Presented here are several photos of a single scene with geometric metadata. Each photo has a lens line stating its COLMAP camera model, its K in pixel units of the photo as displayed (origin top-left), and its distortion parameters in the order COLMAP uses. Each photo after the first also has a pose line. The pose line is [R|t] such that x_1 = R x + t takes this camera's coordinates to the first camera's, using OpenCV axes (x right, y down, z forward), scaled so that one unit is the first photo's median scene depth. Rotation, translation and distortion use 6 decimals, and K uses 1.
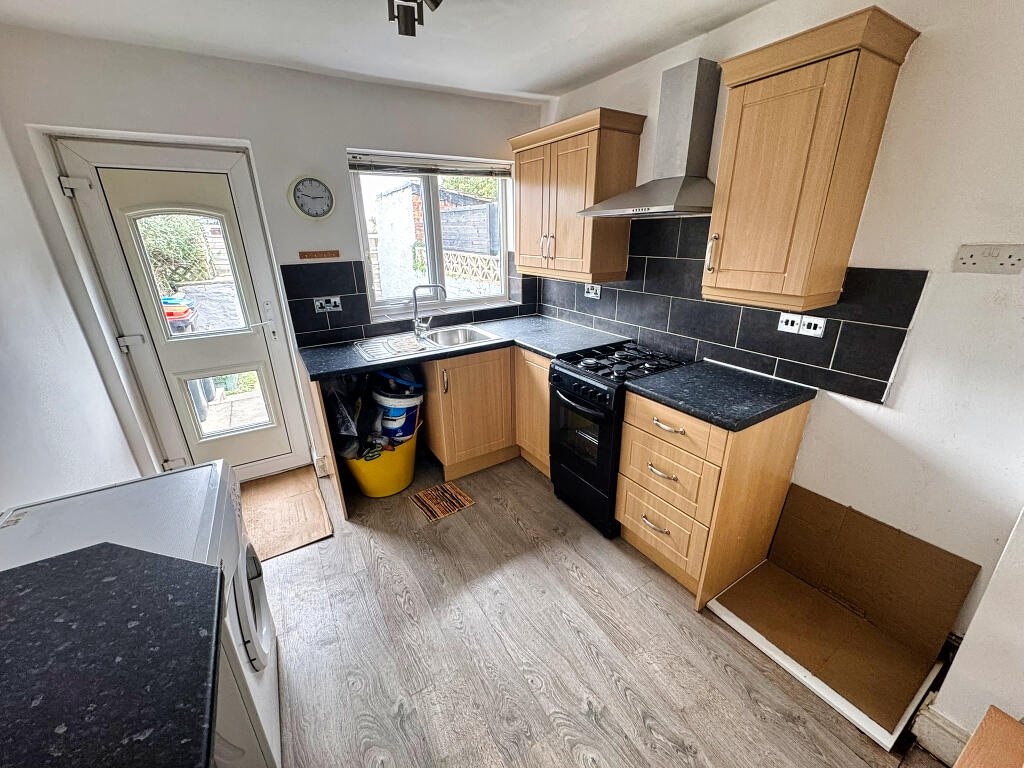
lens RADIAL K [[408.0, 0, 512.3], [0, 408.0, 382.7], [0, 0, 1]] dist [-0.001203, 0.000709]
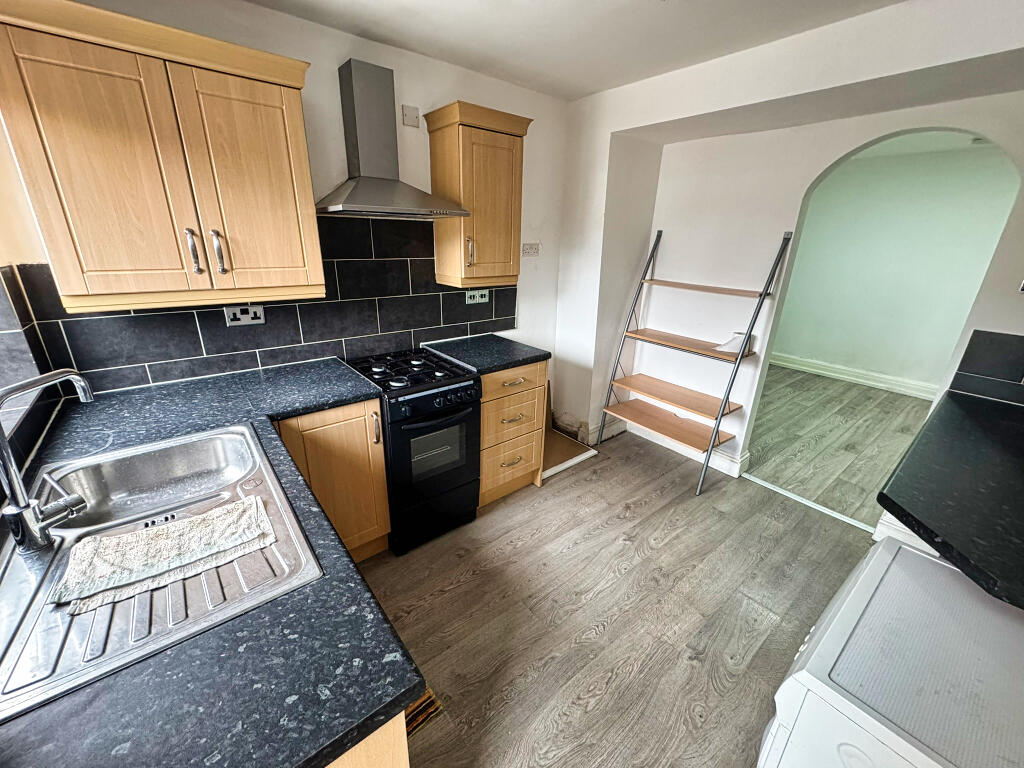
lens RADIAL K [[408.0, 0, 509.6], [0, 408.0, 382.8], [0, 0, 1]] dist [-0.001203, 0.000709]
pose [[-0.129870, -0.323112, 0.937407, -0.834513], [0.324733, 0.879413, 0.348111, -0.346973], [-0.936847, 0.349616, -0.009284, 0.999571]]
